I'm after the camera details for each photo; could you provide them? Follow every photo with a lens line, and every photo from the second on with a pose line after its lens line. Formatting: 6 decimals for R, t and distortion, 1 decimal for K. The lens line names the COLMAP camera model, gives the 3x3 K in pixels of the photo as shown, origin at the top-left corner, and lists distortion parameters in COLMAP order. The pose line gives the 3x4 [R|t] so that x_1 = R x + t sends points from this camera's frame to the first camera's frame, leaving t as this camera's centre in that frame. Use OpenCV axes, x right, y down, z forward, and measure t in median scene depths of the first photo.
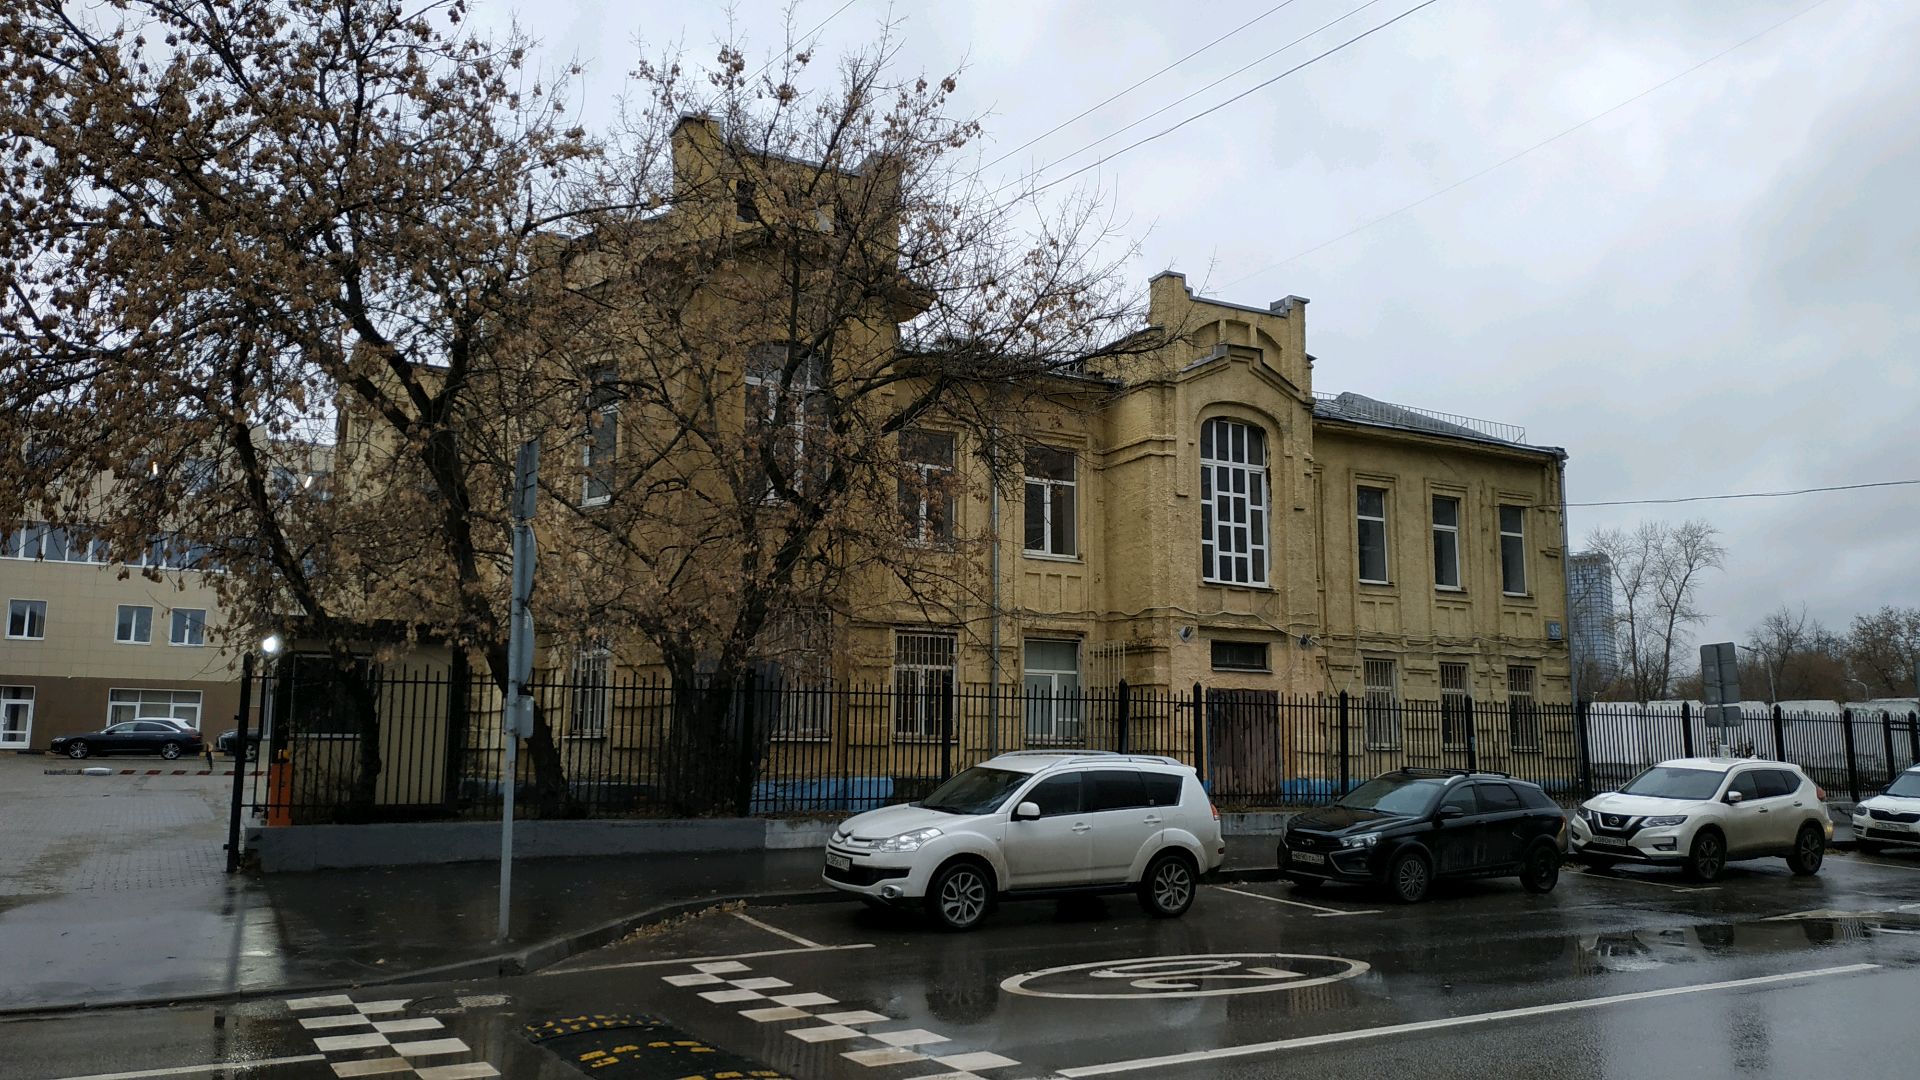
lens RADIAL K [[1395.6, 0, 916.9], [0, 1395.6, 544.1], [0, 0, 1]] dist [0.125476, -0.242489]
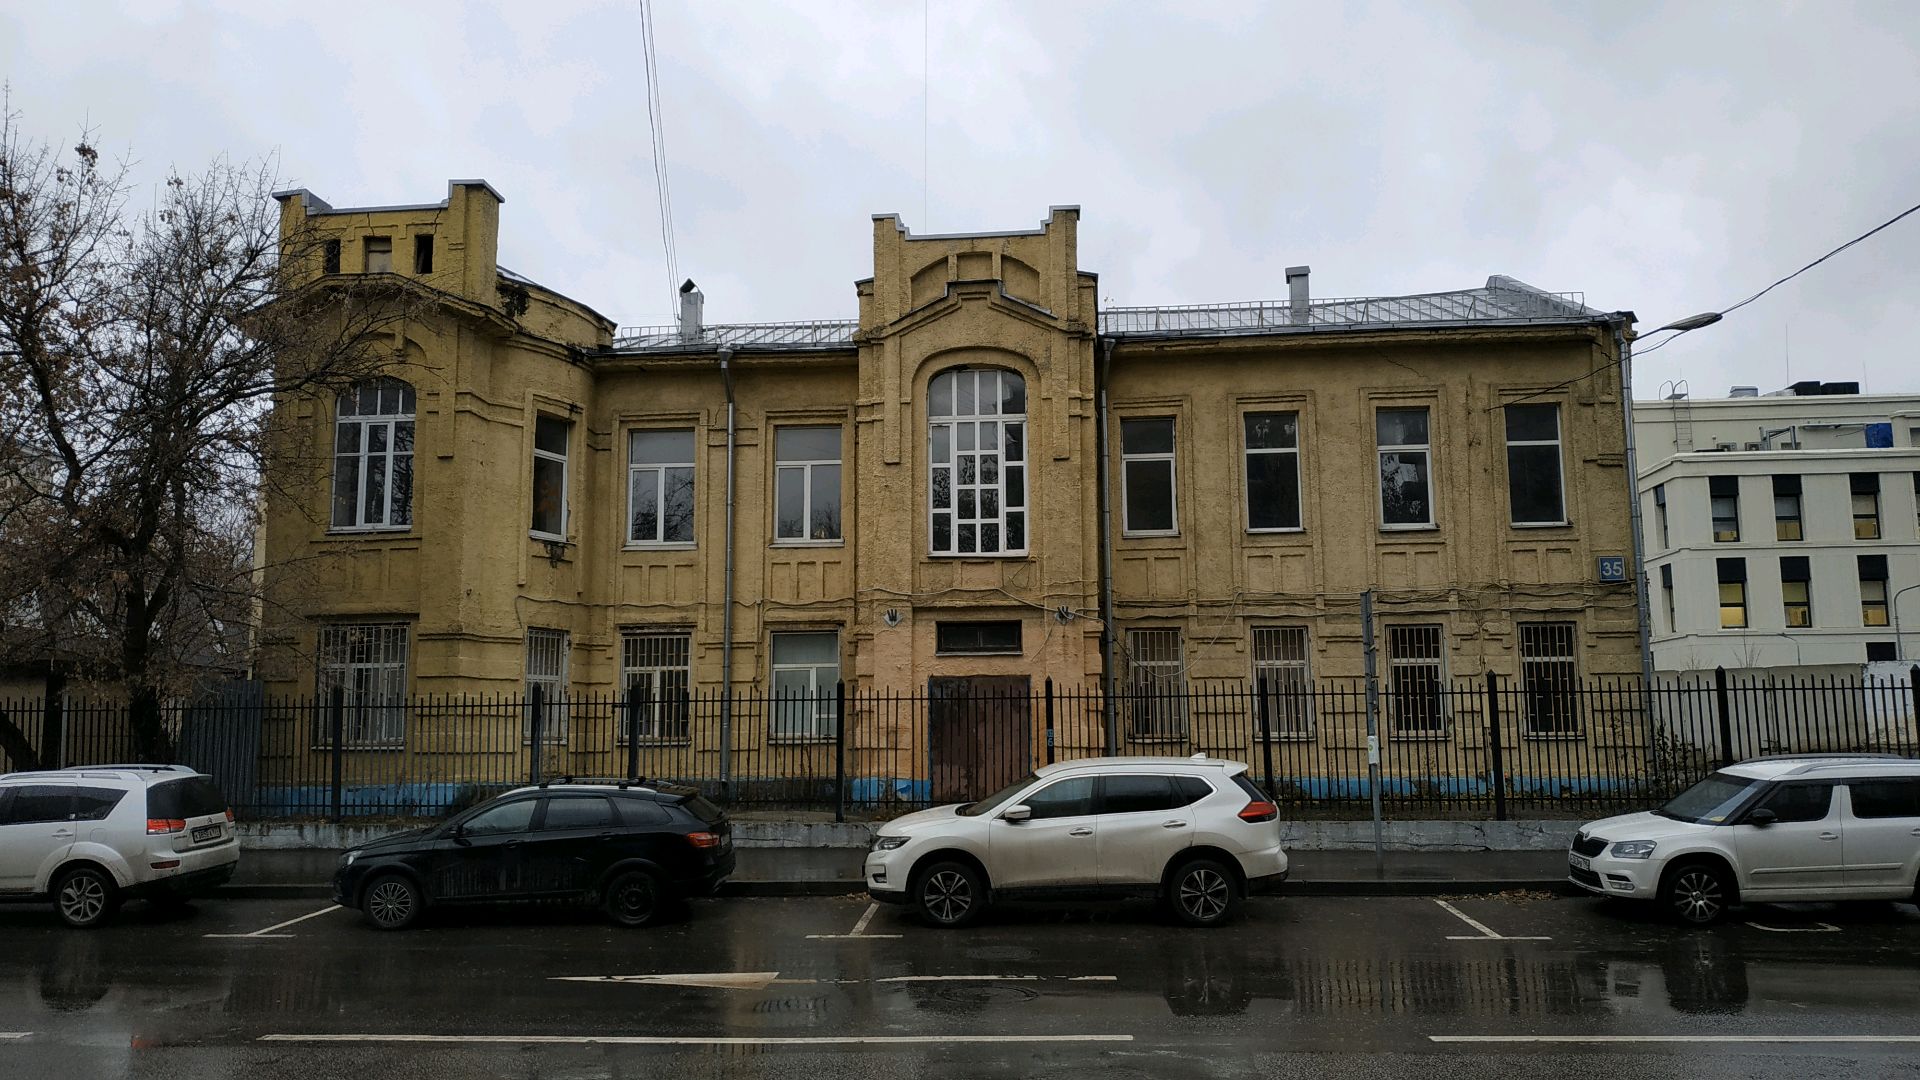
lens RADIAL K [[1395.6, 0, 916.9], [0, 1395.6, 544.1], [0, 0, 1]] dist [0.125476, -0.242489]
pose [[0.833356, -0.090785, -0.545230, 0.658542], [0.096354, 0.995176, -0.018432, 0.033493], [0.544274, -0.037175, 0.838084, 0.251413]]
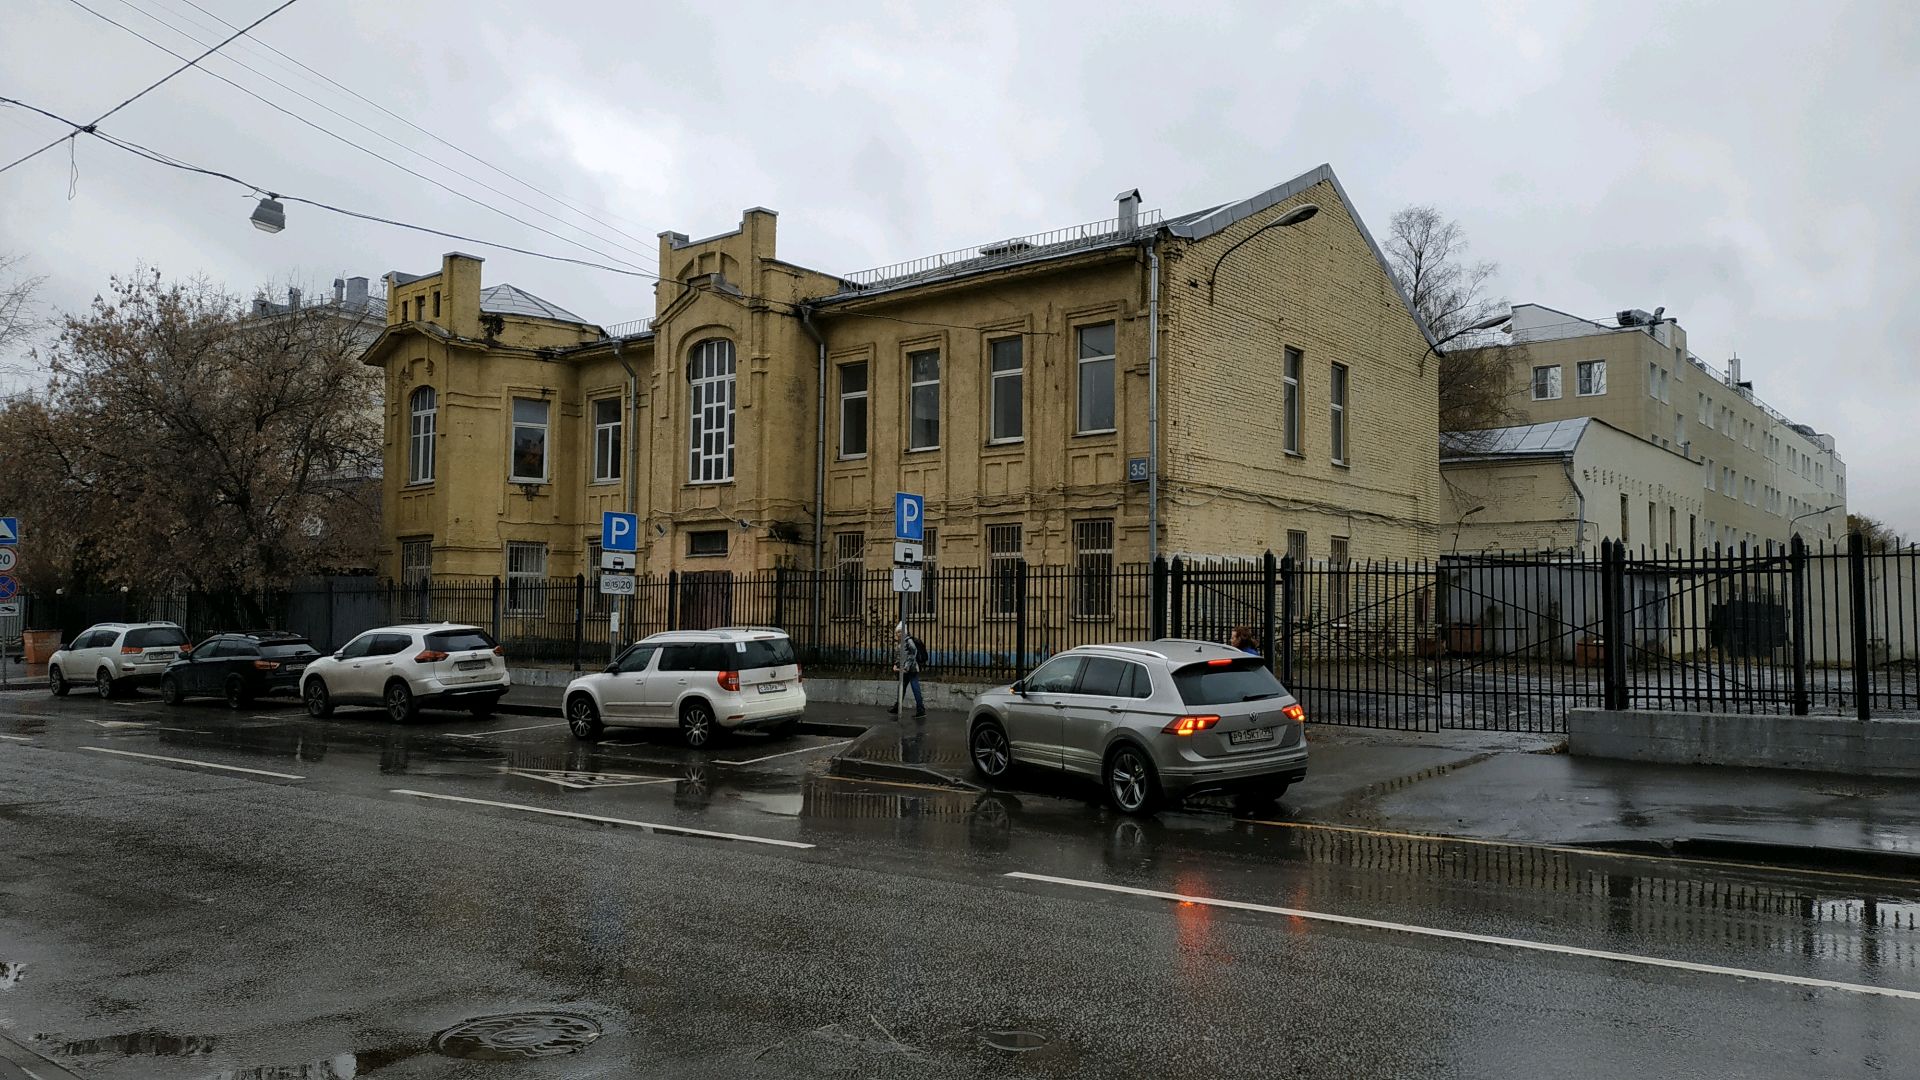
lens RADIAL K [[1395.6, 0, 916.9], [0, 1395.6, 544.1], [0, 0, 1]] dist [0.125476, -0.242489]
pose [[0.368487, -0.060173, -0.927683, 1.353015], [0.131005, 0.991306, -0.012263, 0.114946], [0.920356, -0.117013, 0.373167, 0.706377]]
